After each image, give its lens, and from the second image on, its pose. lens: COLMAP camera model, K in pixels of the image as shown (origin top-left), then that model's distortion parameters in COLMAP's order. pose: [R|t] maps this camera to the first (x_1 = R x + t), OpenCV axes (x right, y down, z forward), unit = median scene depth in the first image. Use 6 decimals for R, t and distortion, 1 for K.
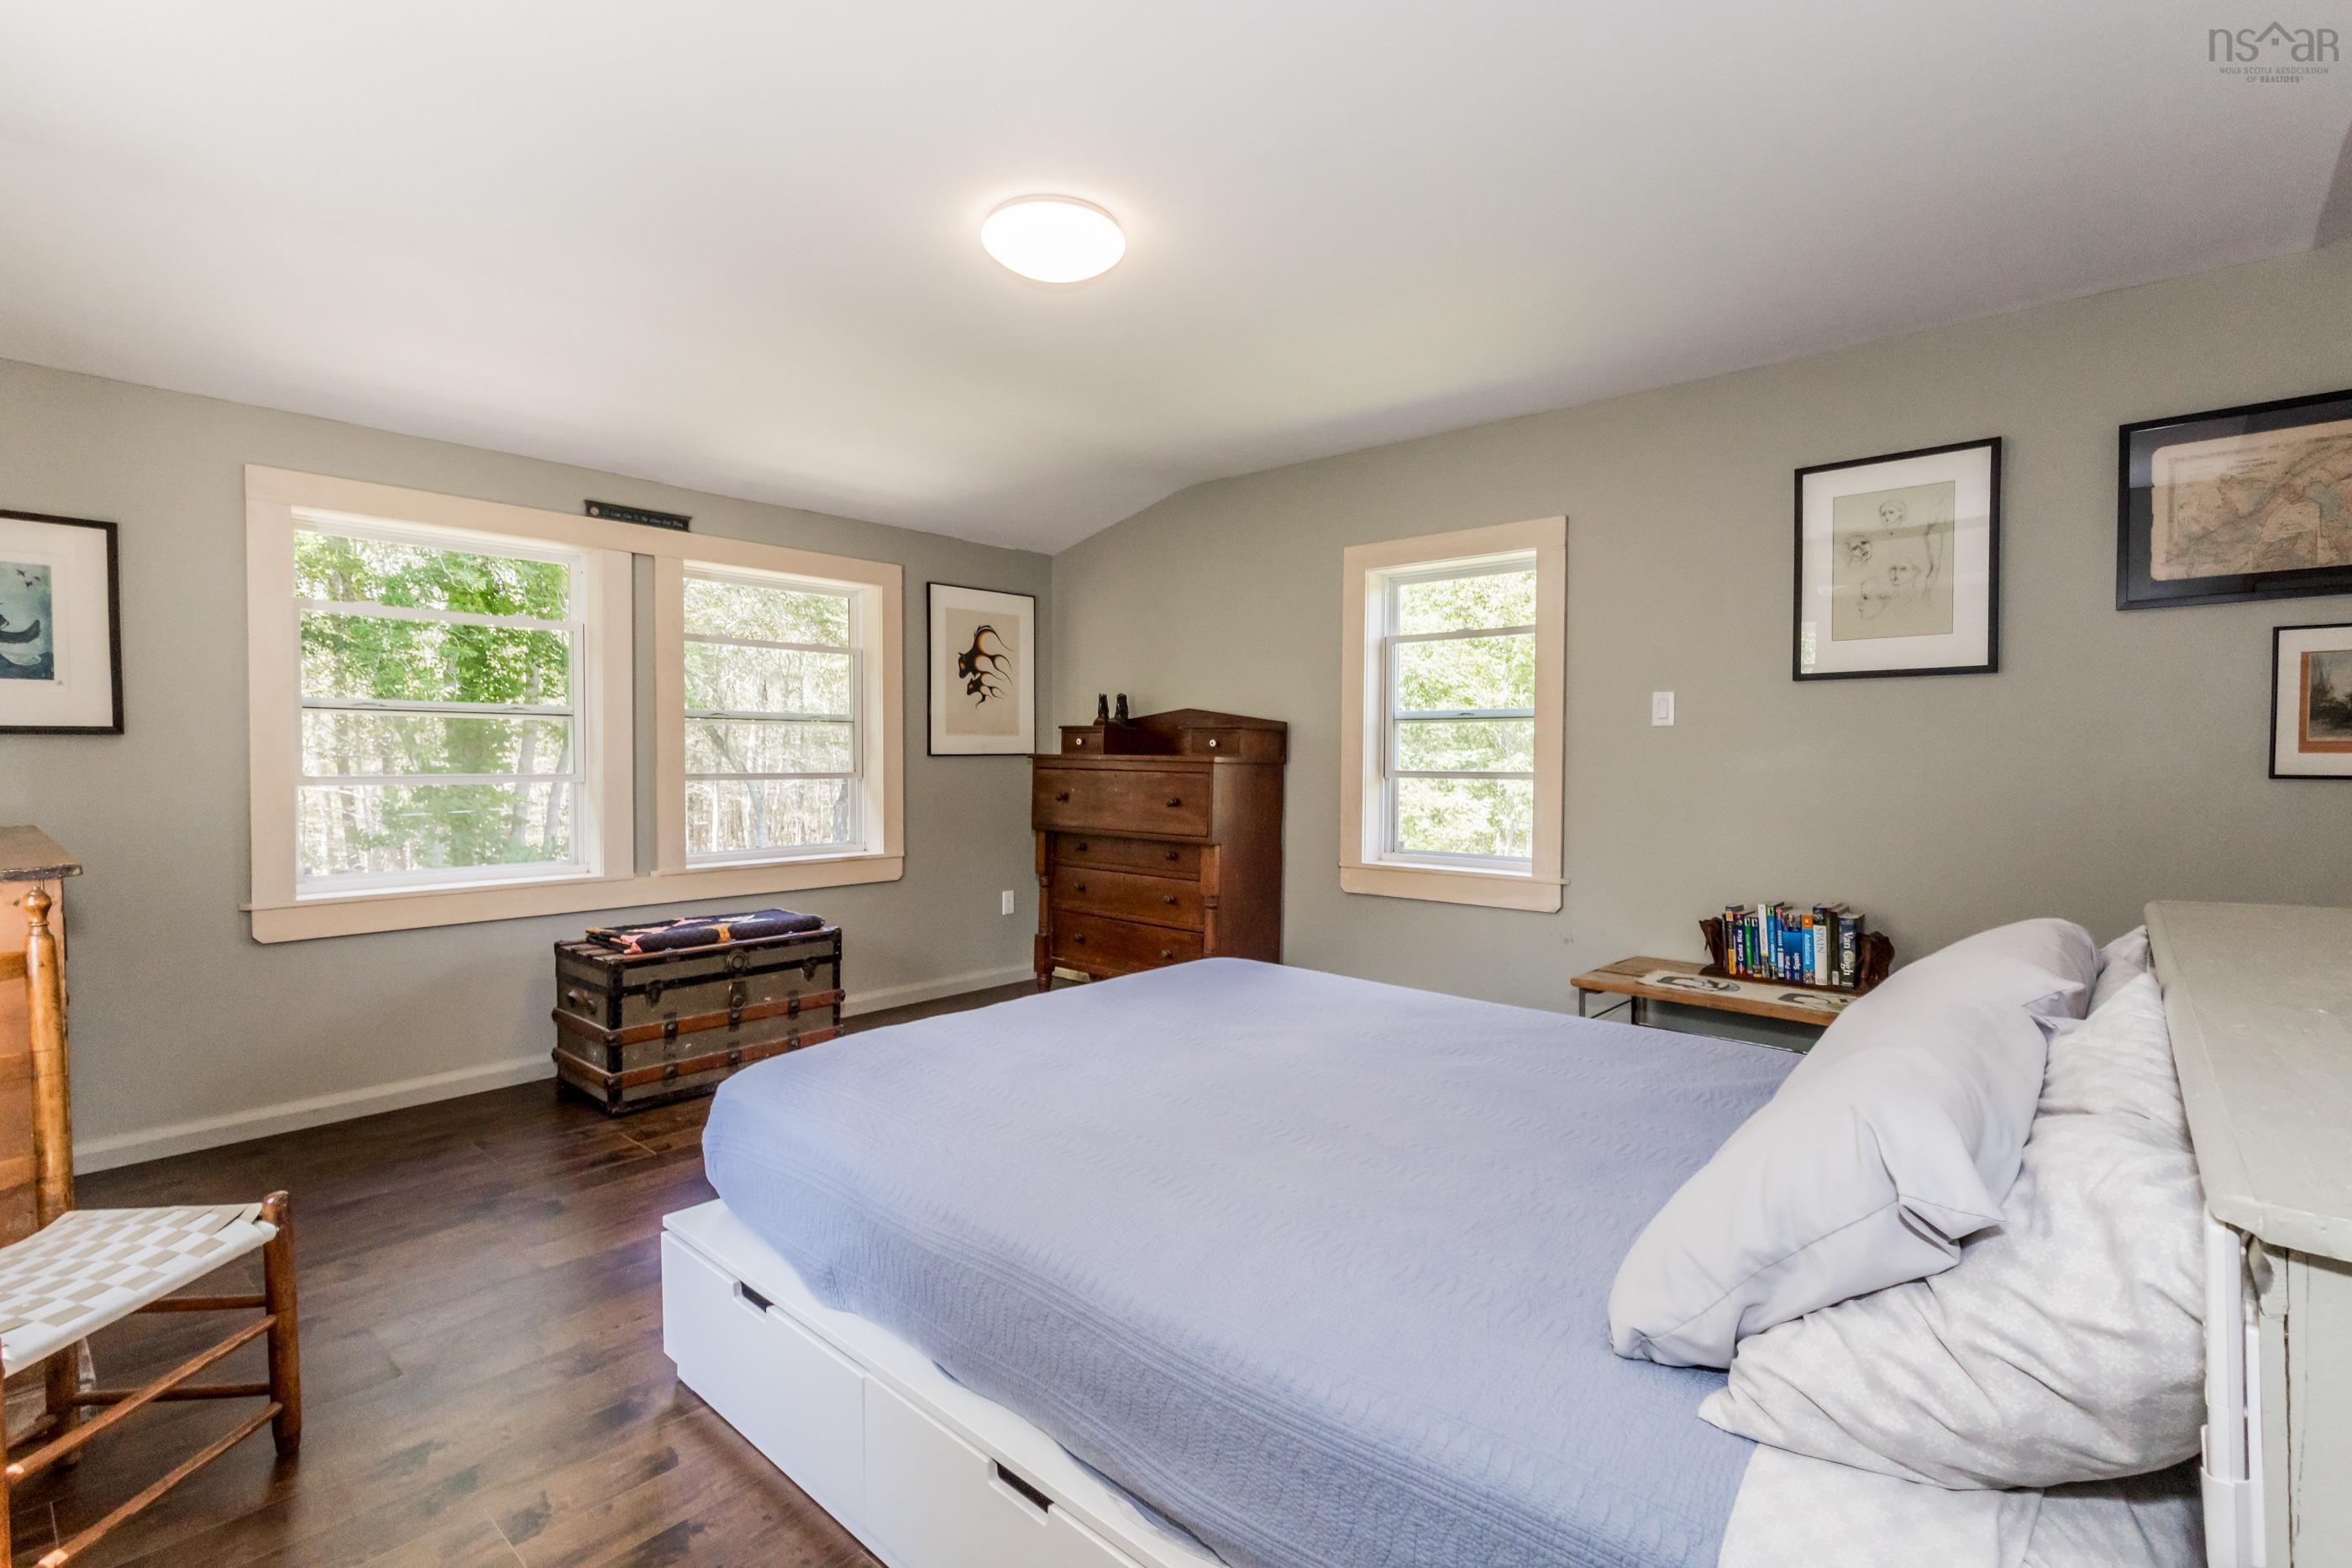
lens RADIAL K [[1085.4, 0, 1180.8], [0, 1085.4, 776.0], [0, 0, 1]] dist [0.004350, -0.000325]
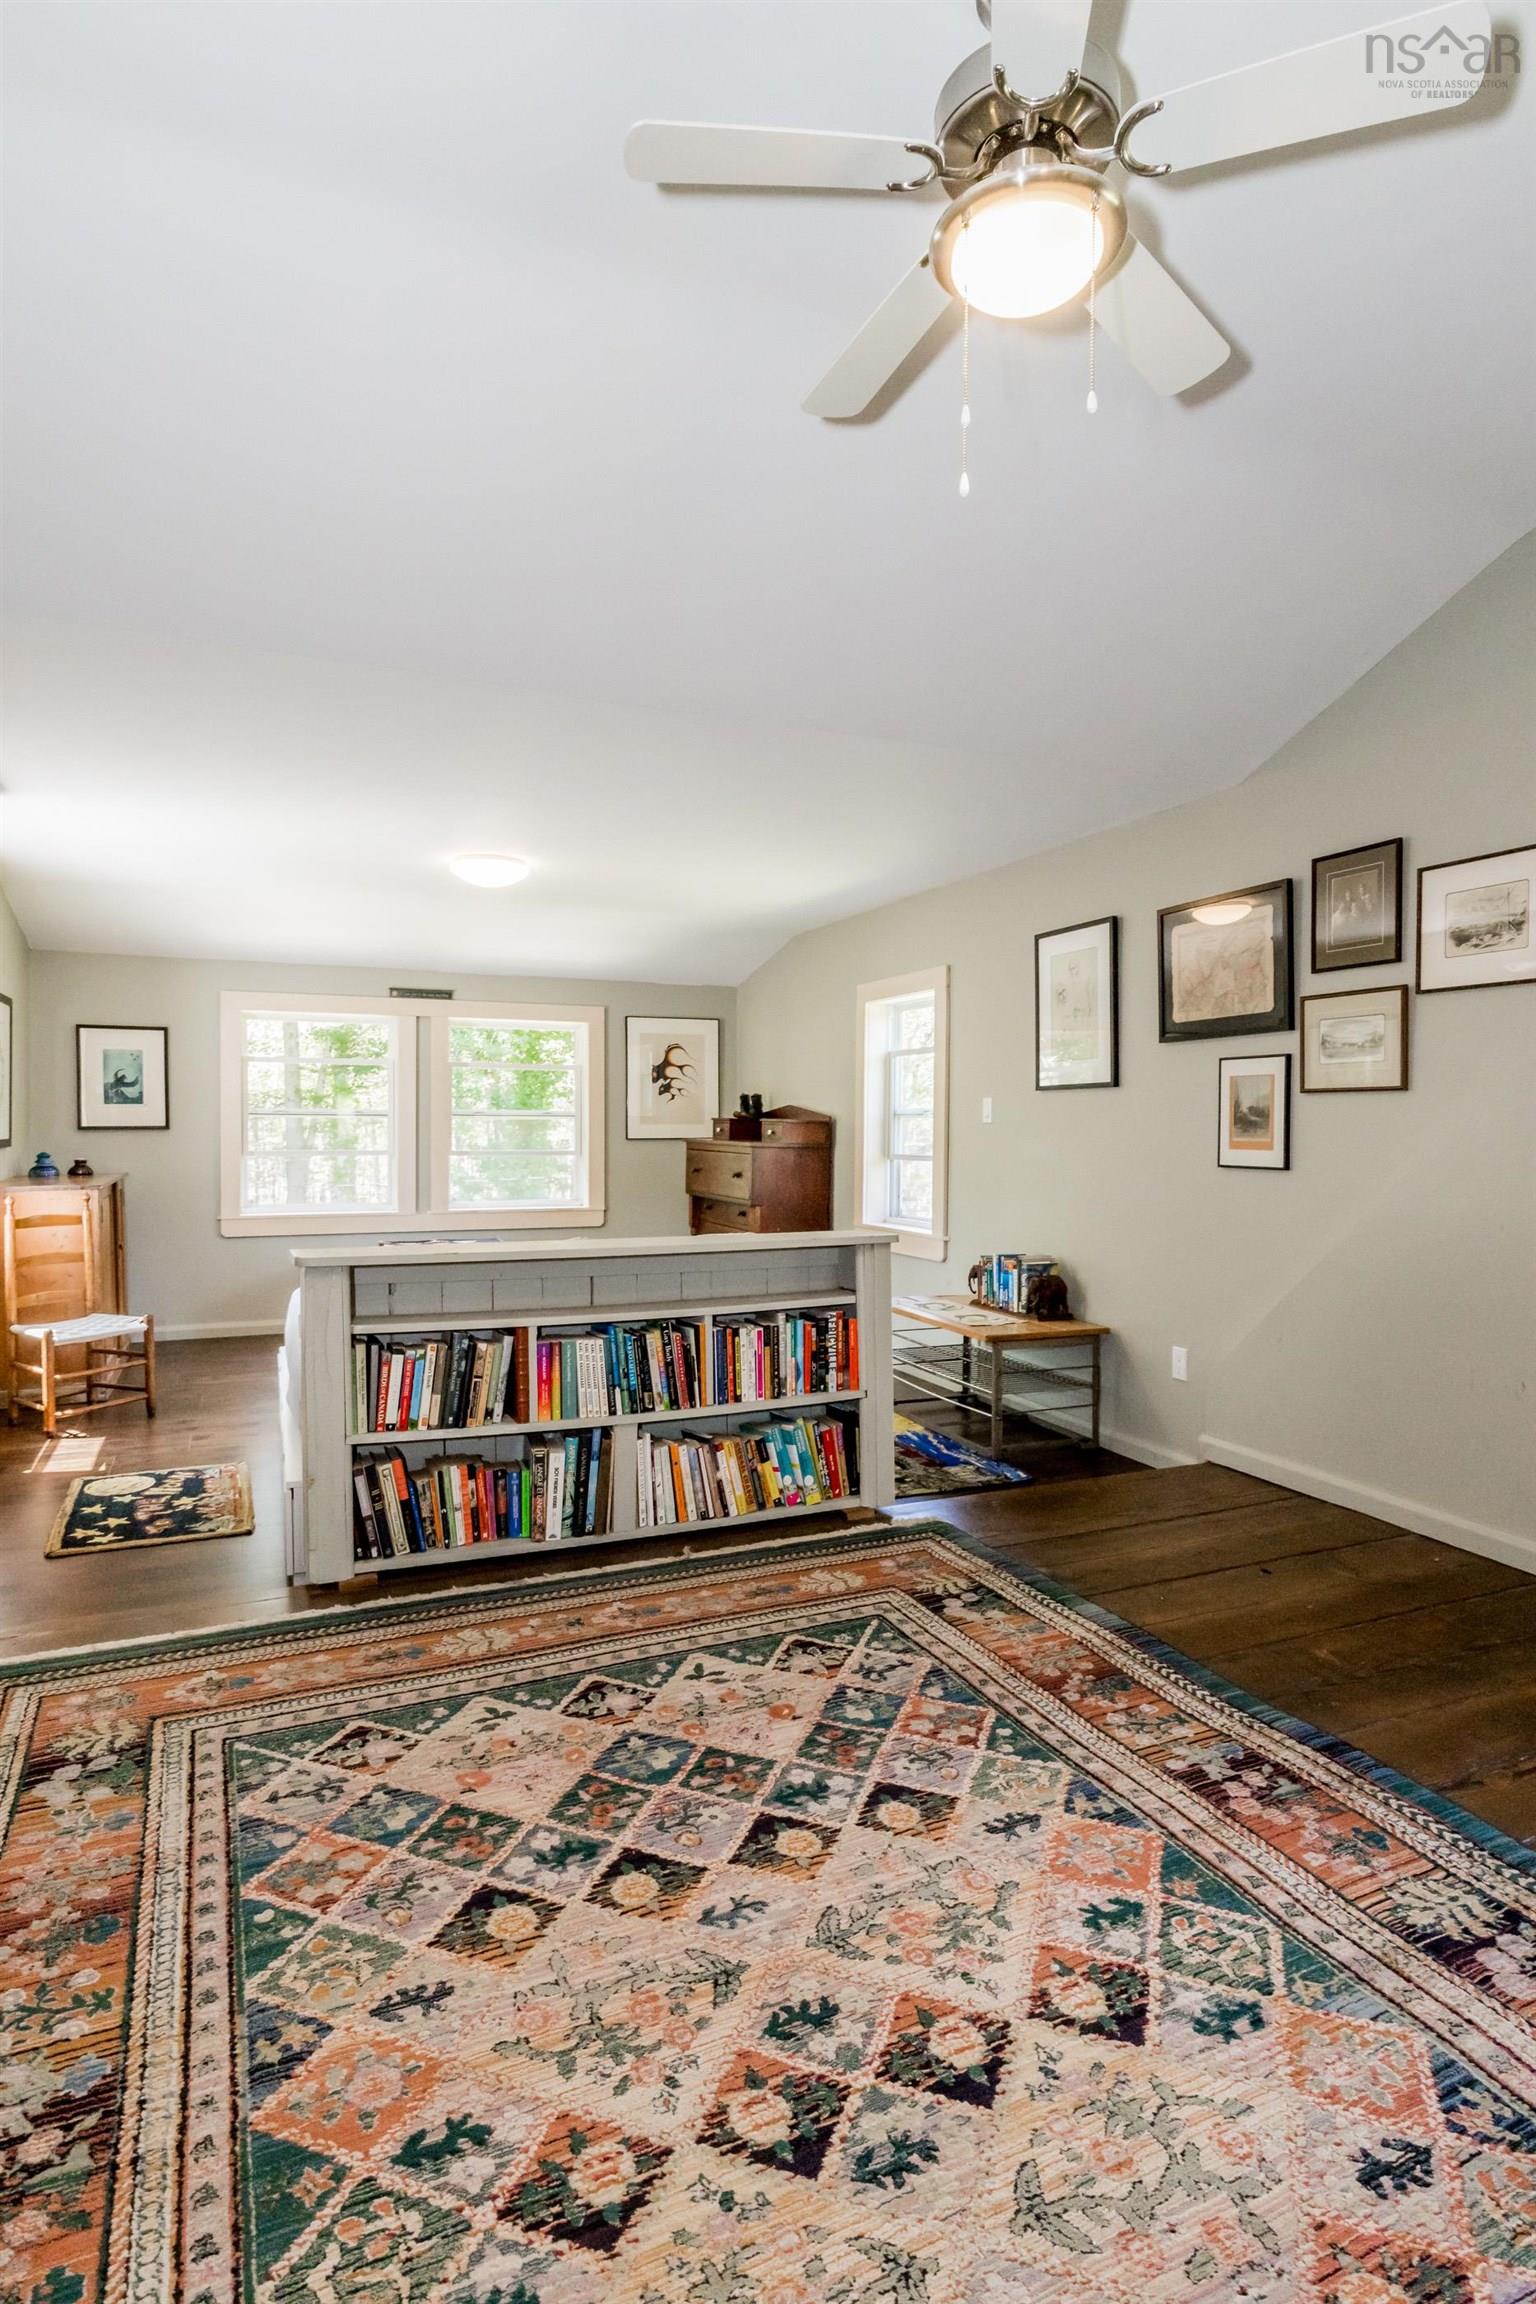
lens RADIAL K [[1158.9, 0, 721.5], [0, 1158.9, 1148.0], [0, 0, 1]] dist [-0.003039, -0.003062]
pose [[0.901641, 0.008599, -0.432400, 0.641241], [-0.010468, 0.999943, -0.001941, -0.007618], [0.432359, 0.006277, 0.901680, -0.362319]]
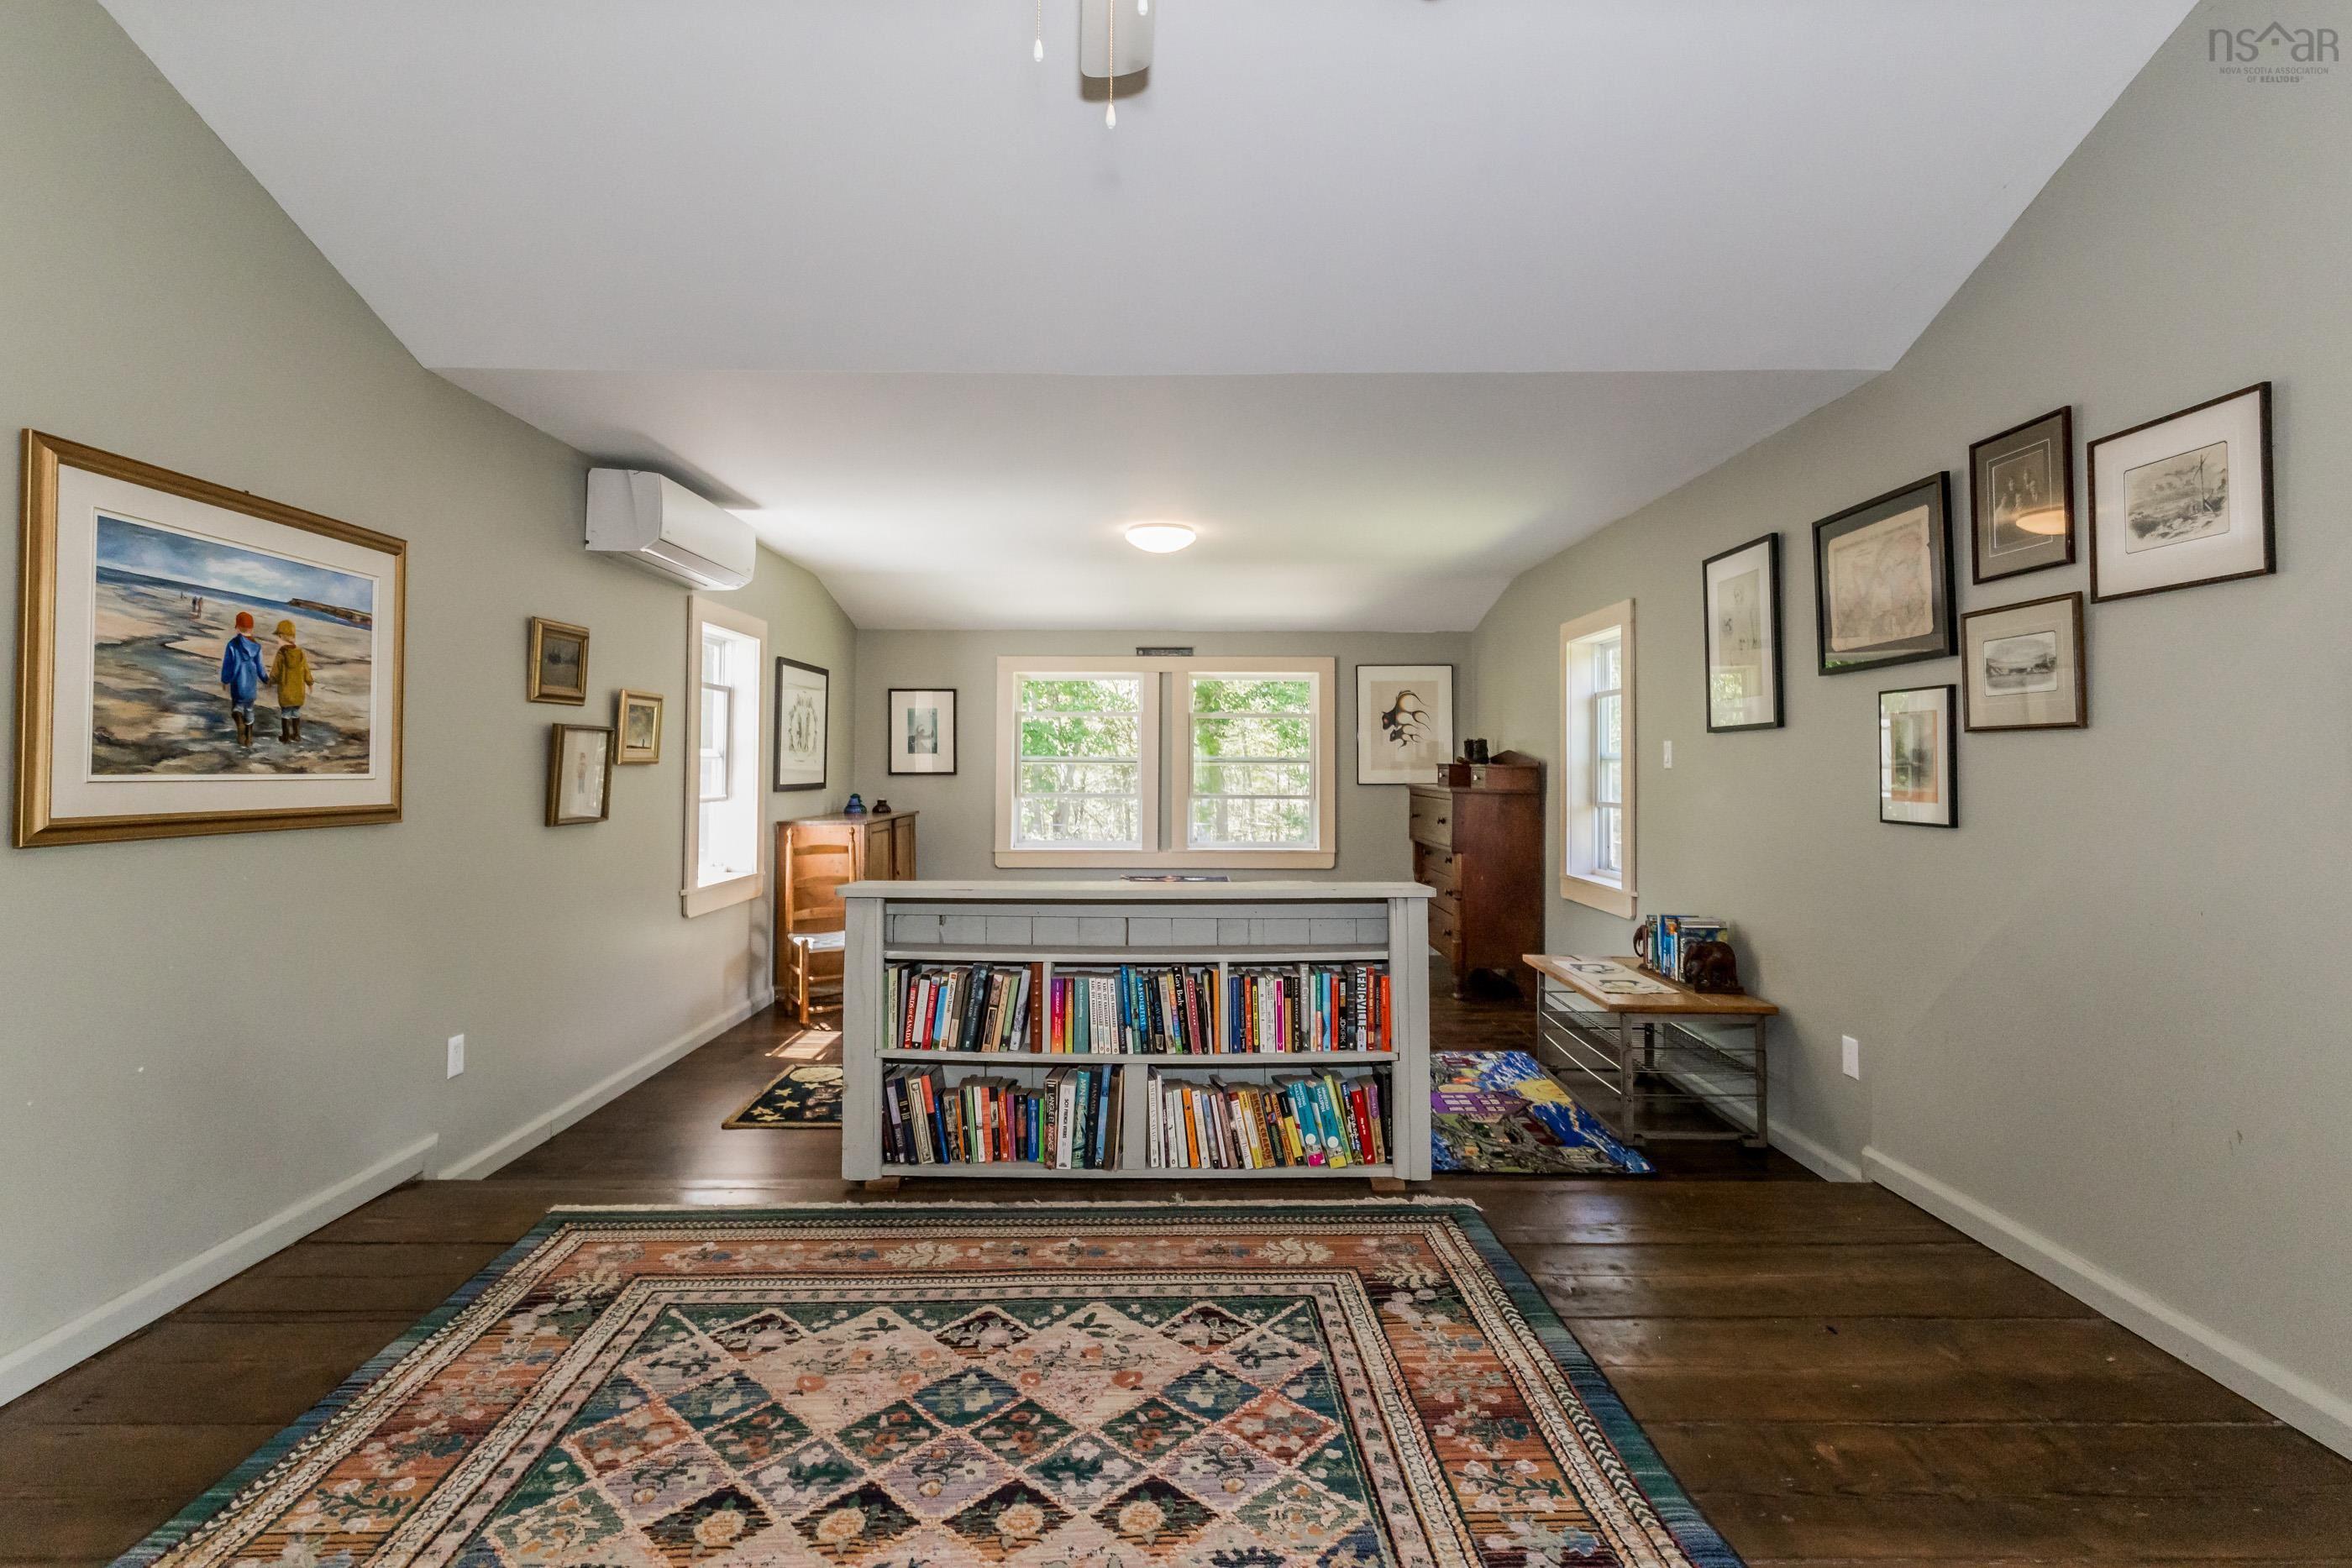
lens RADIAL K [[1085.4, 0, 1158.3], [0, 1085.4, 740.9], [0, 0, 1]] dist [0.004350, -0.000325]
pose [[0.674727, -0.020480, -0.737783, 0.800542], [-0.015988, 0.998975, -0.042353, -0.013882], [0.737894, 0.040372, 0.673708, -0.208281]]
